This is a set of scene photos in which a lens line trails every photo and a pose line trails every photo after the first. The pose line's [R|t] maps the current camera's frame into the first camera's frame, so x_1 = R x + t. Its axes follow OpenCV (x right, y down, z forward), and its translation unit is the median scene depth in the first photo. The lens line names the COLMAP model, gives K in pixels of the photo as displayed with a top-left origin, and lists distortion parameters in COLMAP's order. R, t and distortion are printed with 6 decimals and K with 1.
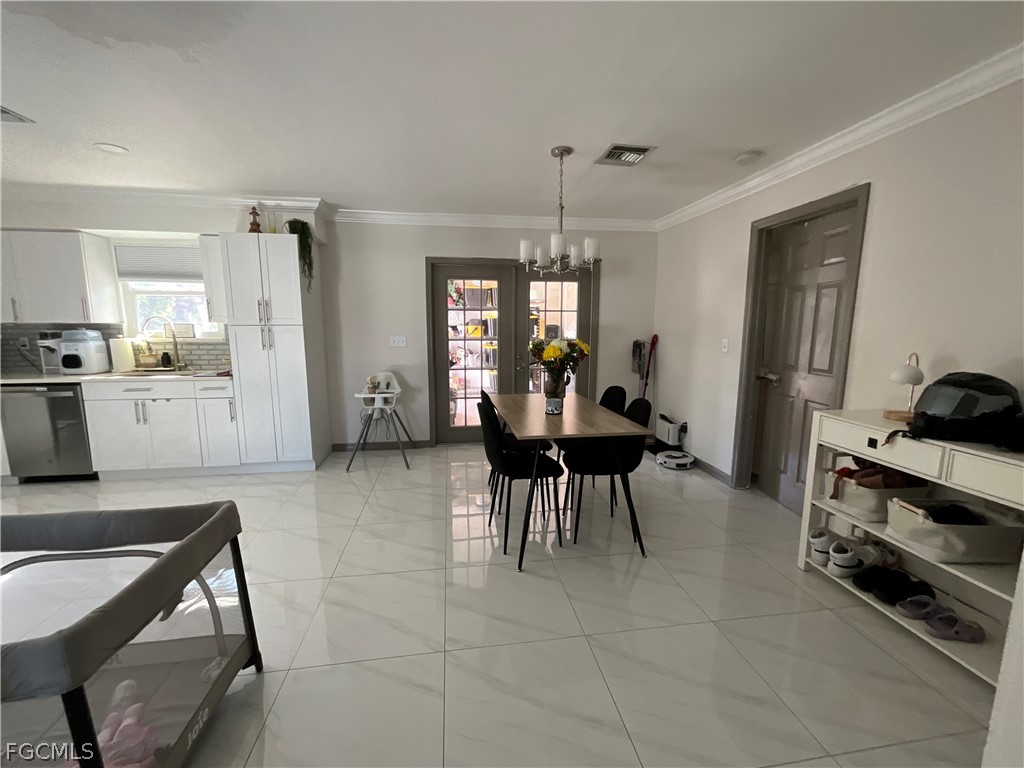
lens RADIAL K [[417.4, 0, 511.2], [0, 417.4, 387.6], [0, 0, 1]] dist [0.005860, -0.002379]
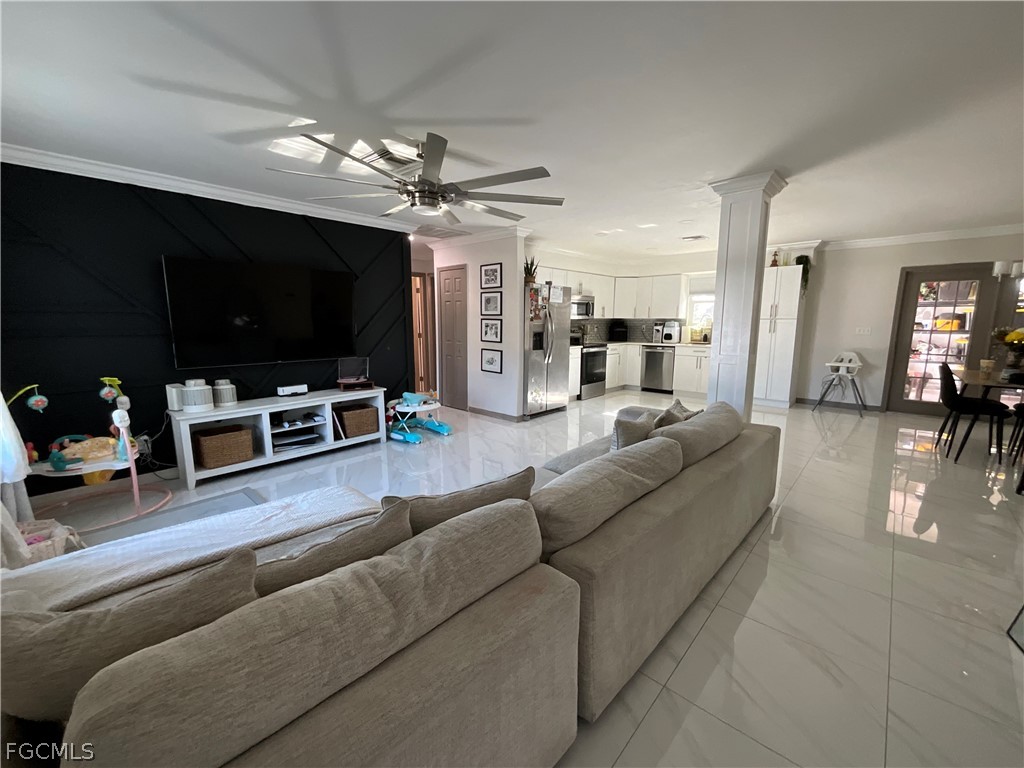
lens RADIAL K [[417.4, 0, 513.9], [0, 417.4, 383.8], [0, 0, 1]] dist [0.005860, -0.002379]
pose [[0.632243, 0.115640, -0.766092, 0.093680], [-0.114261, 0.991903, 0.055428, 0.141211], [0.766299, 0.052490, 0.640337, -0.903675]]
